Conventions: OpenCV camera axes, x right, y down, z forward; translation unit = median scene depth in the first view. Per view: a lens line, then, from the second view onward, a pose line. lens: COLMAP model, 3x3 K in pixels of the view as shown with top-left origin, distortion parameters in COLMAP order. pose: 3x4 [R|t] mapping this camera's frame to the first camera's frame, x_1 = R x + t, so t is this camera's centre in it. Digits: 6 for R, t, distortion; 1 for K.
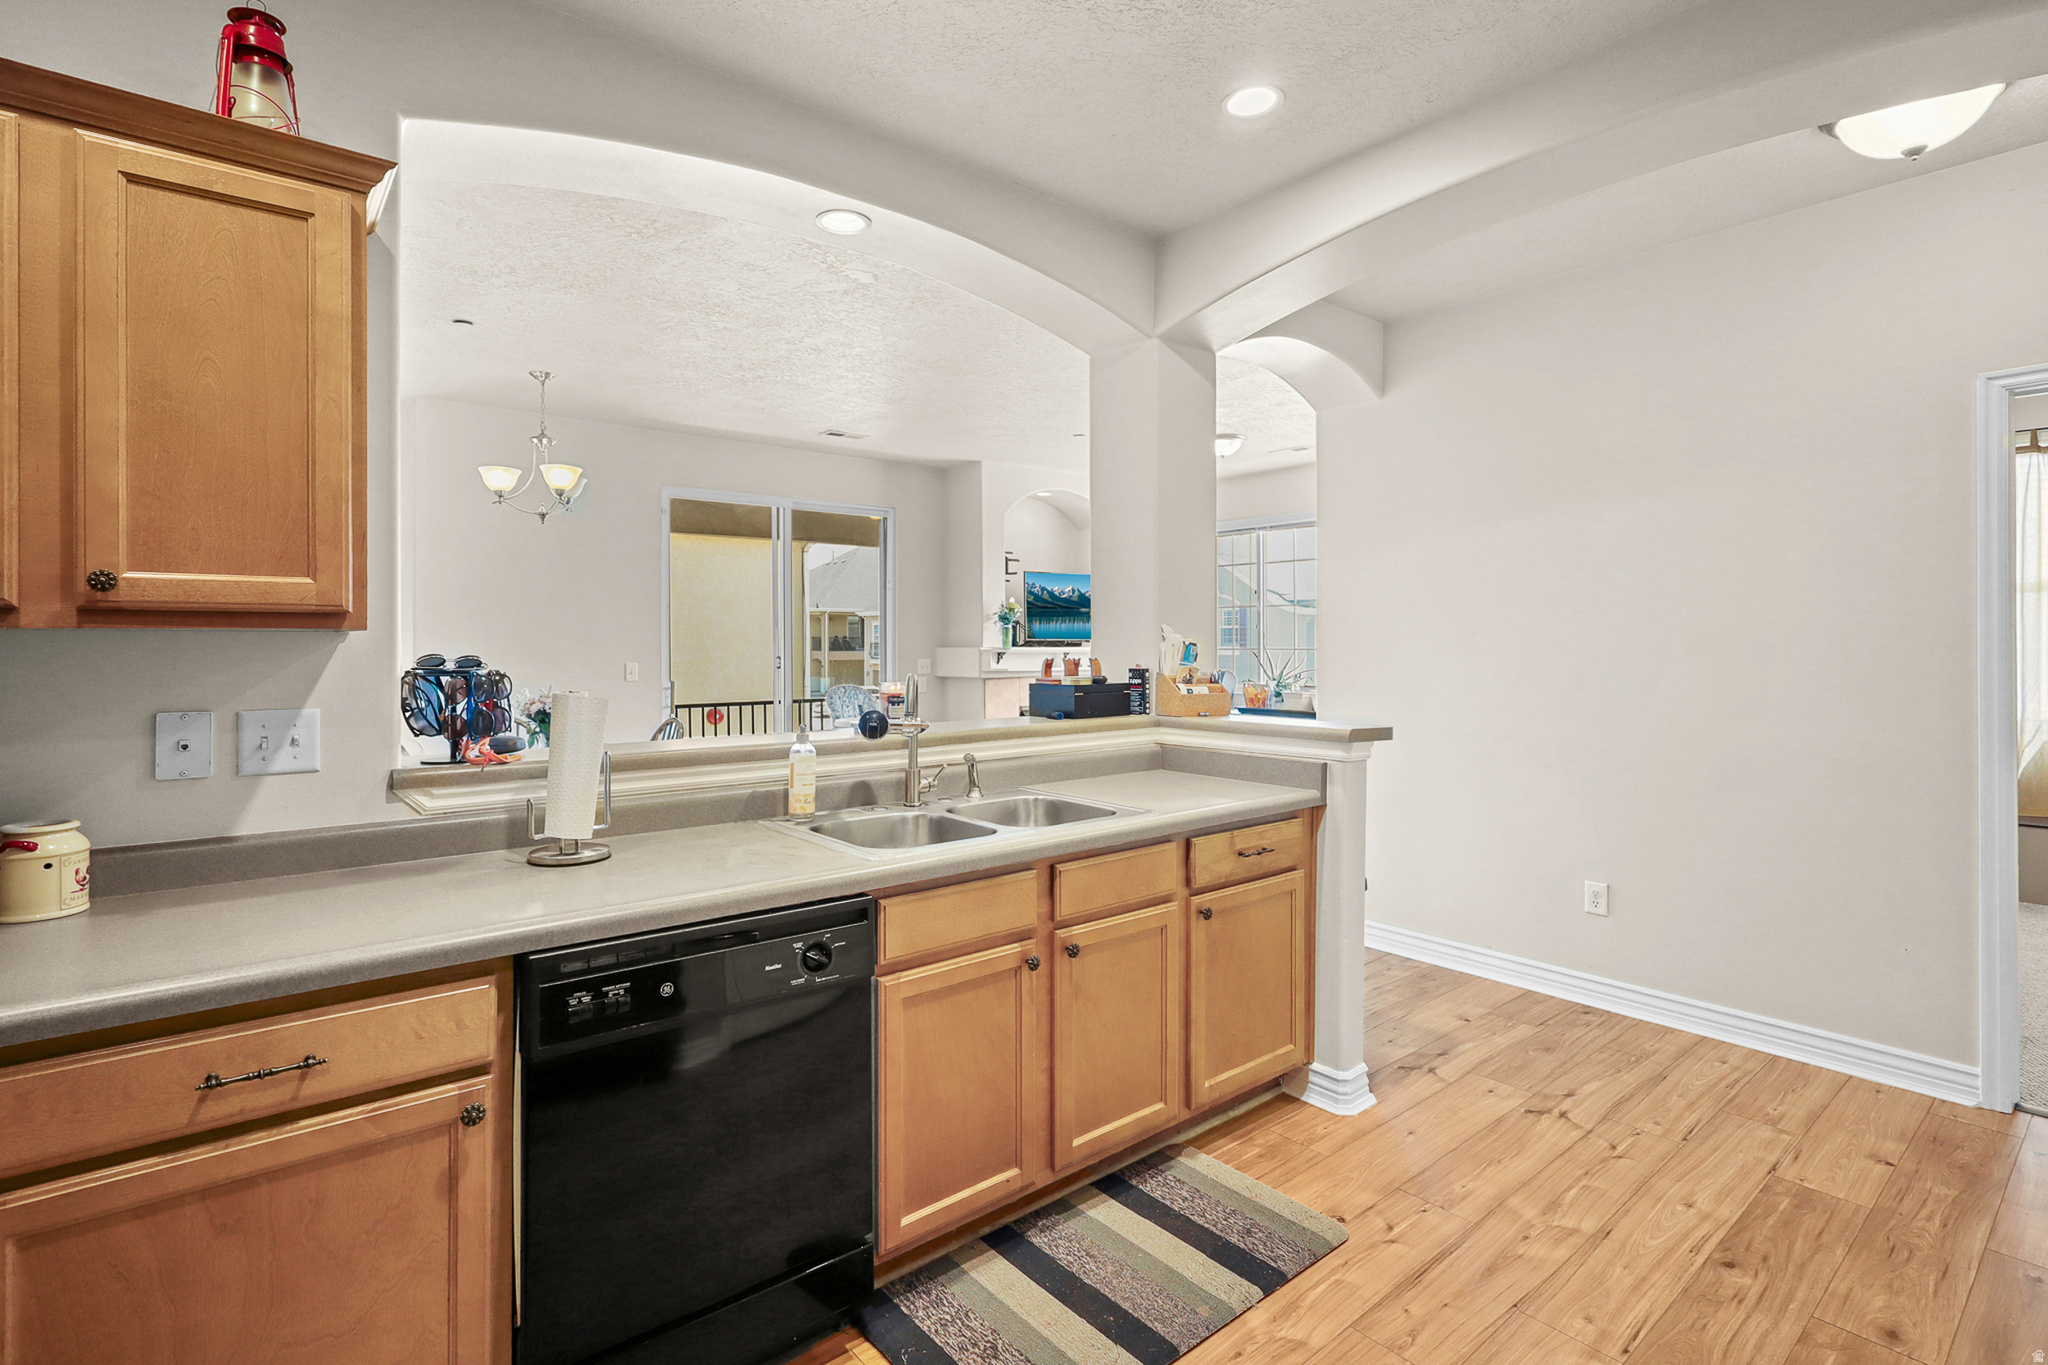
lens RADIAL K [[968.0, 0, 1028.2], [0, 968.0, 620.6], [0, 0, 1]] dist [-0.001613, 0.000870]
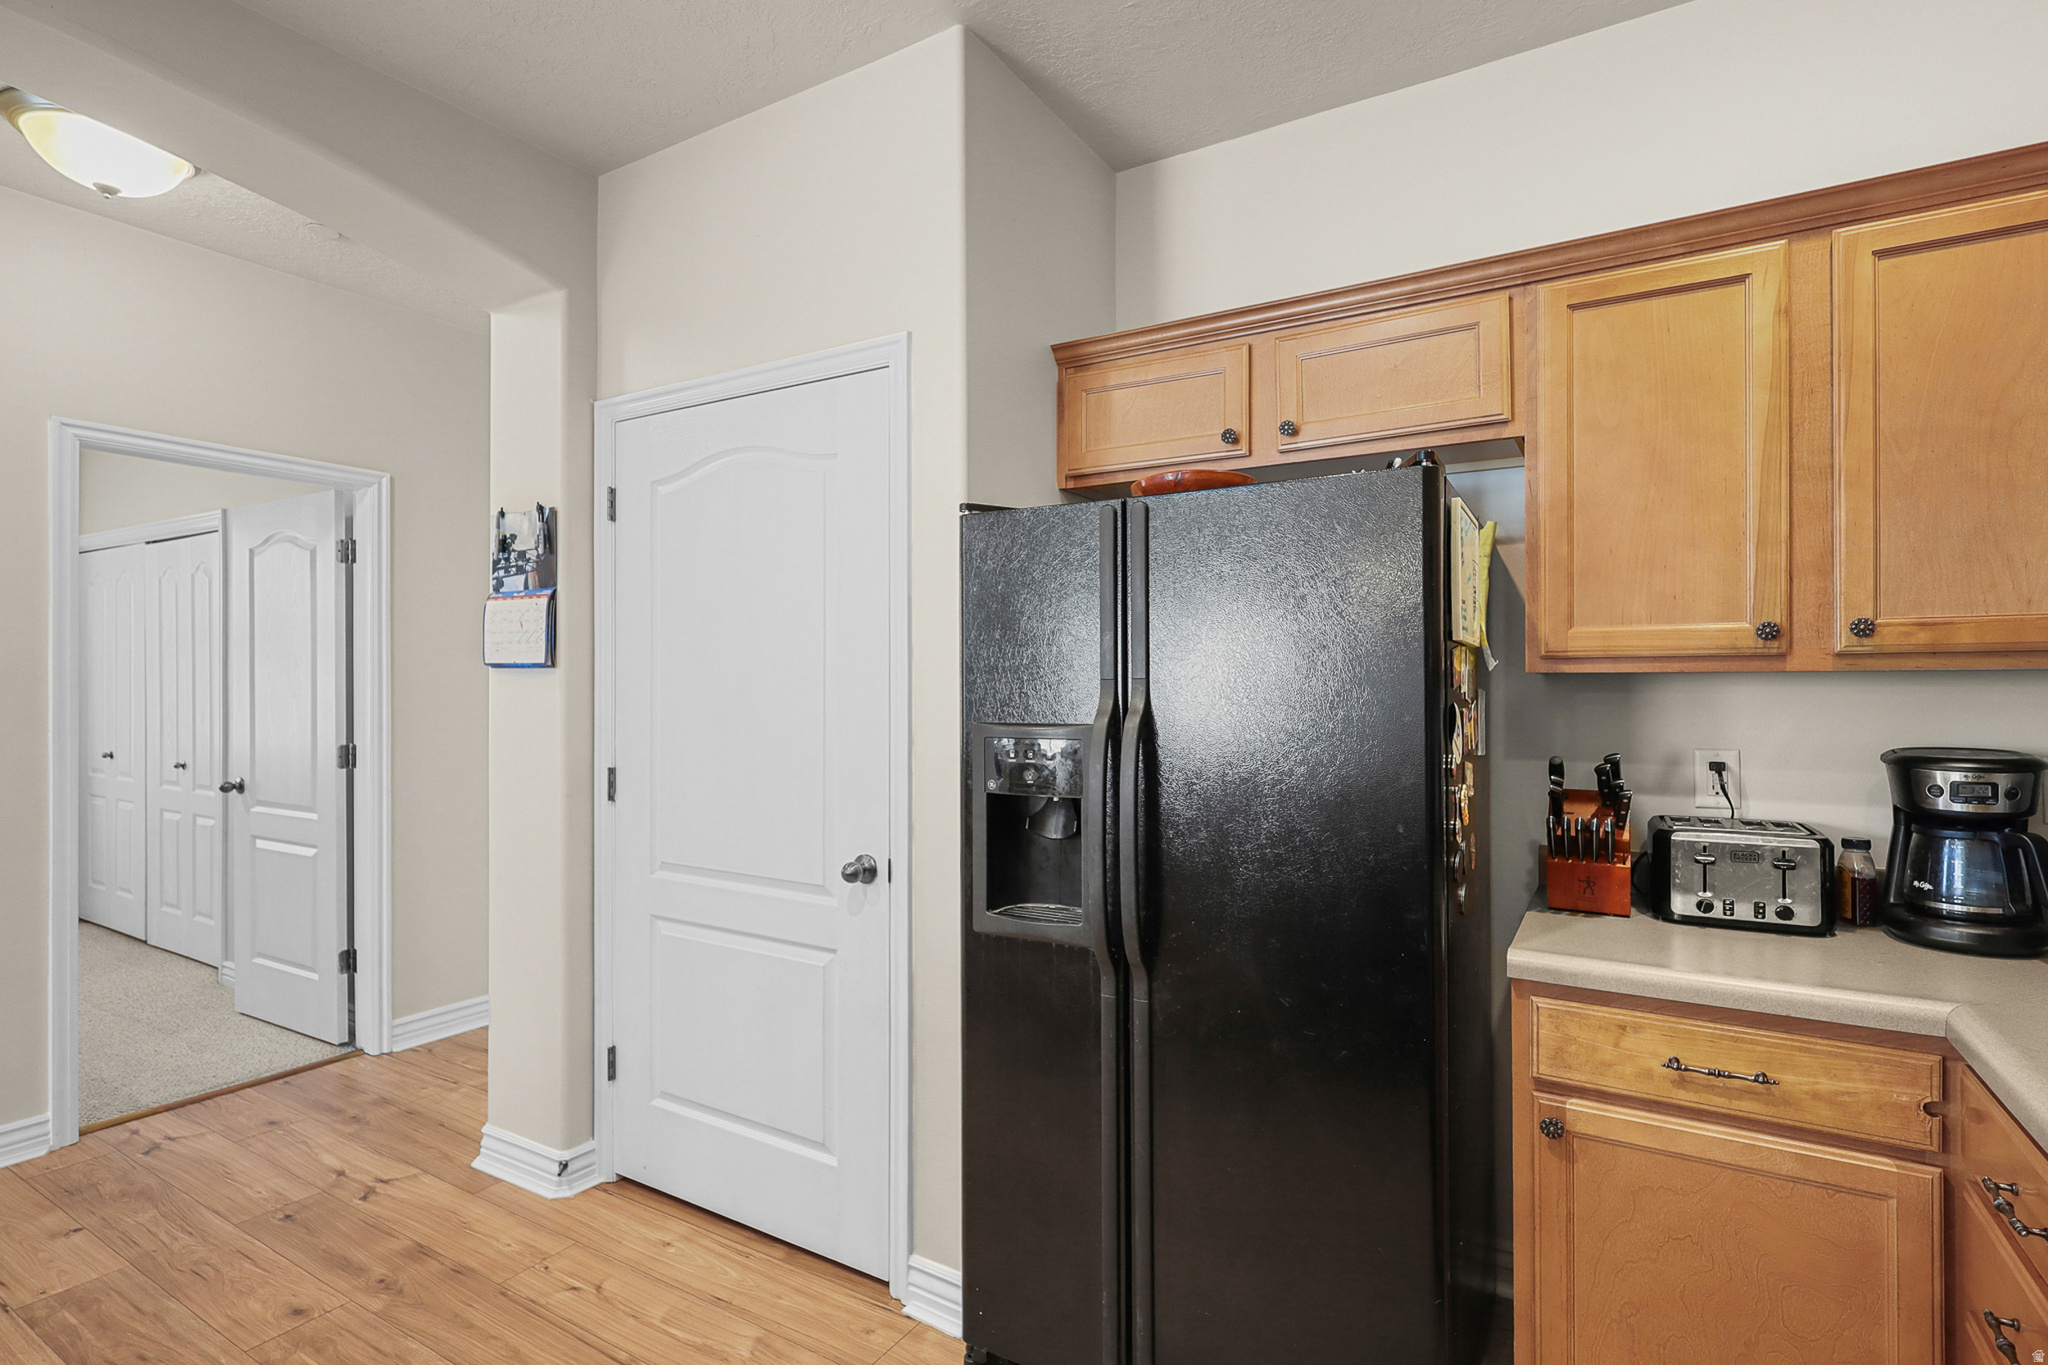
lens RADIAL K [[968.0, 0, 1005.4], [0, 968.0, 669.1], [0, 0, 1]] dist [-0.001613, 0.000870]
pose [[-0.328818, 0.010230, 0.944338, -0.333362], [-0.019604, 0.999652, -0.017656, 0.005089], [-0.944190, -0.024318, -0.328503, 0.478472]]
